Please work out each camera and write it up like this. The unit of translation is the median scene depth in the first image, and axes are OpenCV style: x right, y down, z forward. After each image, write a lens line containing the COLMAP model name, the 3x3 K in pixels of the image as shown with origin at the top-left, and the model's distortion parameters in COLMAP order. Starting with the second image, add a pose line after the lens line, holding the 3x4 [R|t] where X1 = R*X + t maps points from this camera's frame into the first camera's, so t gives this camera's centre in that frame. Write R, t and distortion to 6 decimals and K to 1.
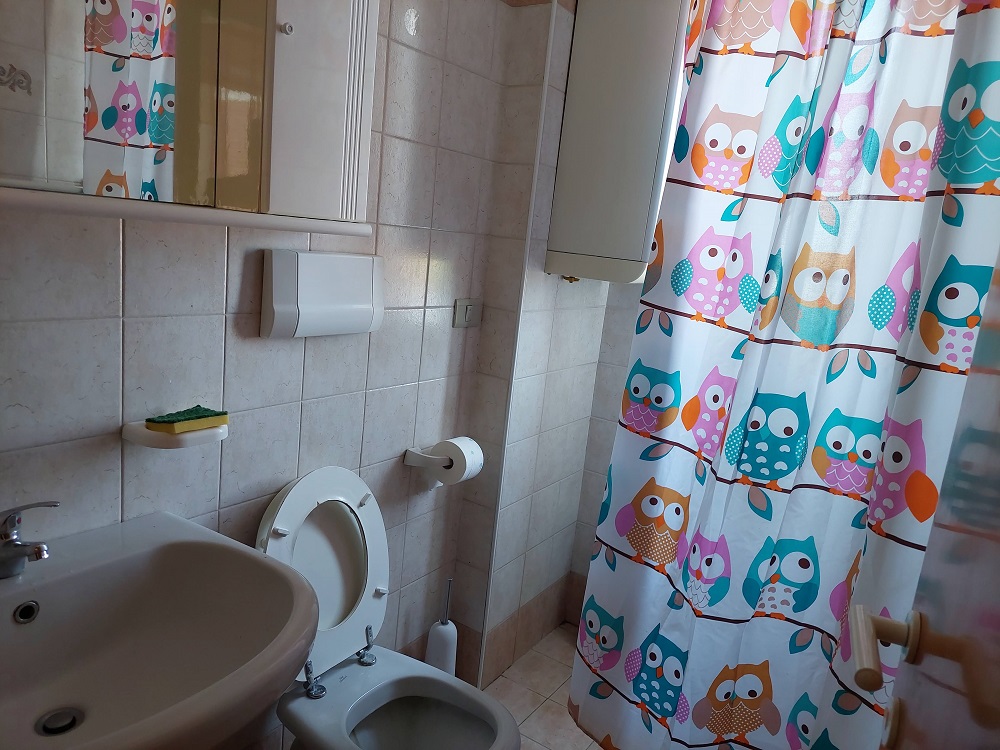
lens RADIAL K [[726.8, 0, 500.0], [0, 726.8, 375.0], [0, 0, 1]] dist [0.027159, -0.010130]
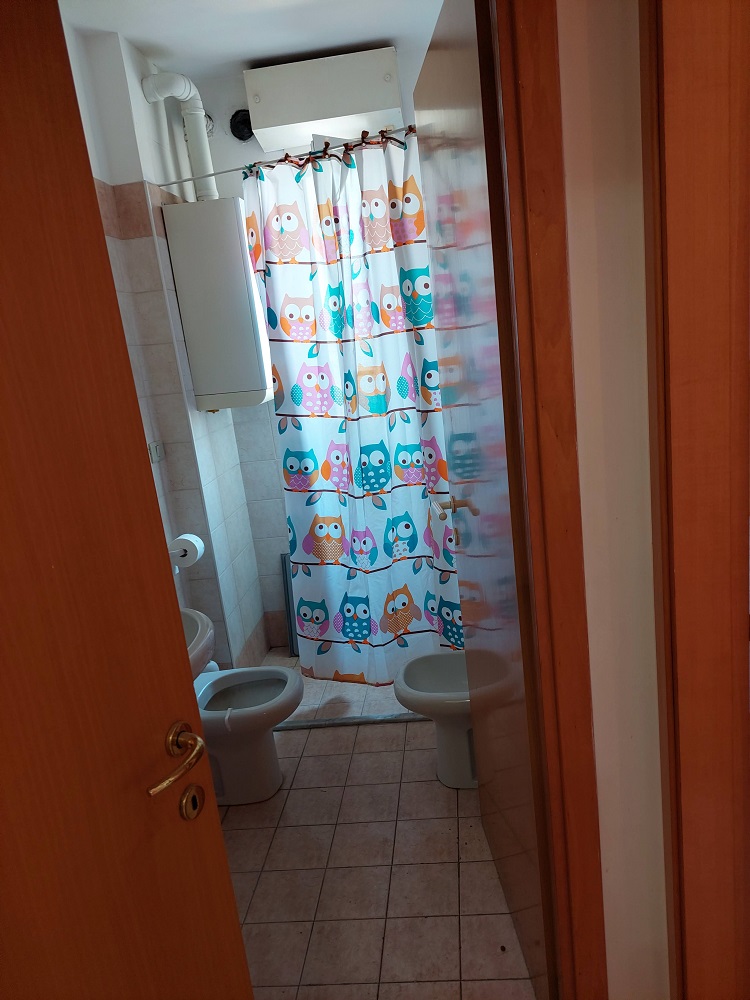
lens RADIAL K [[706.7, 0, 410.0], [0, 706.7, 498.0], [0, 0, 1]] dist [0.252245, -0.001522]
pose [[0.838508, -0.318518, 0.442097, -0.364576], [0.295752, 0.947482, 0.121693, -0.033719], [-0.457640, 0.028711, 0.888674, -0.634822]]
